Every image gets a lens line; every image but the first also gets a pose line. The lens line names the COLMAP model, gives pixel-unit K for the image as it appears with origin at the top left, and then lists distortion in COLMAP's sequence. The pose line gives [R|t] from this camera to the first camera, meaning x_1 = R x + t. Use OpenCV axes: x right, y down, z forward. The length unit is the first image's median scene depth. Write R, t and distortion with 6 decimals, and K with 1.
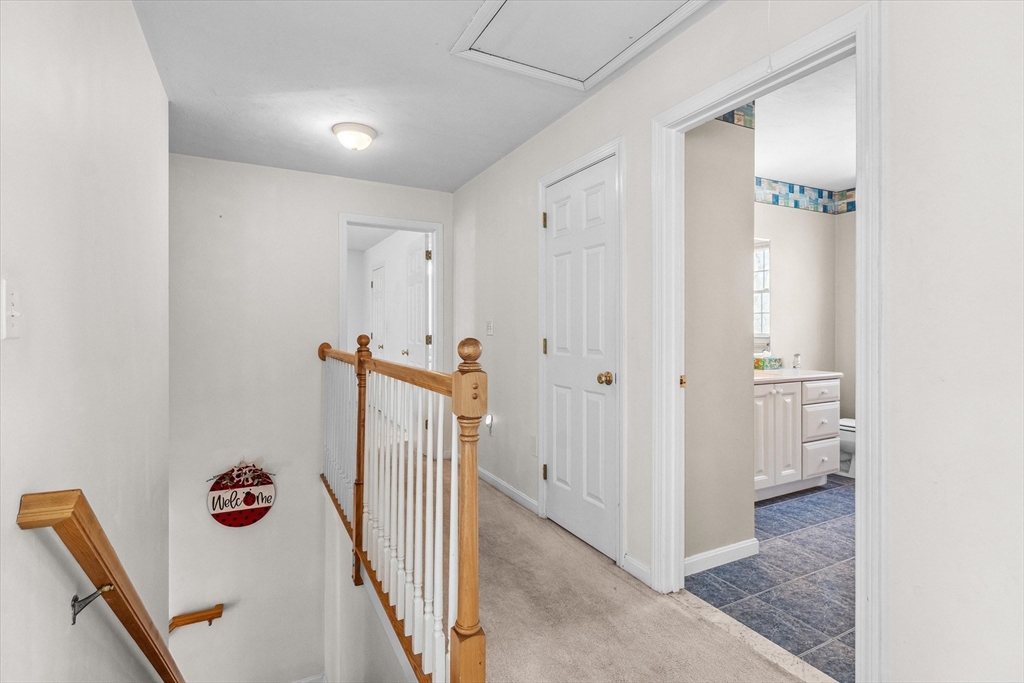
lens RADIAL K [[484.4, 0, 507.6], [0, 484.4, 339.2], [0, 0, 1]] dist [0.003311, 0.000496]
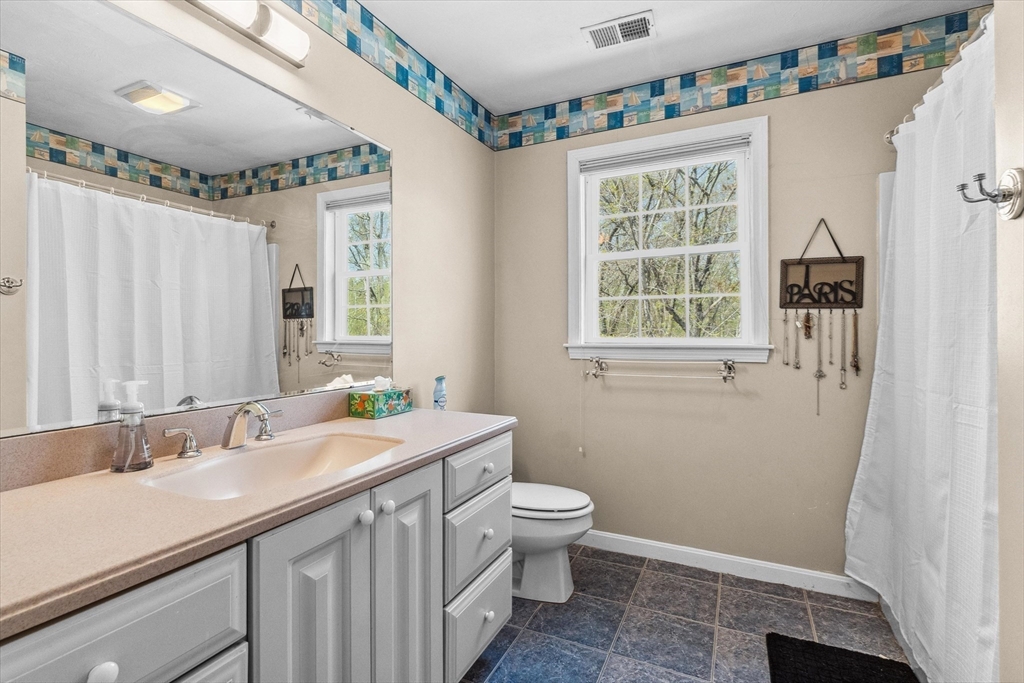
lens RADIAL K [[484.4, 0, 510.9], [0, 484.4, 339.7], [0, 0, 1]] dist [0.003311, 0.000496]
pose [[0.791183, -0.003716, 0.611568, 0.344290], [0.003134, 0.999993, 0.002022, -0.011397], [-0.611571, 0.000317, 0.791189, 0.549445]]
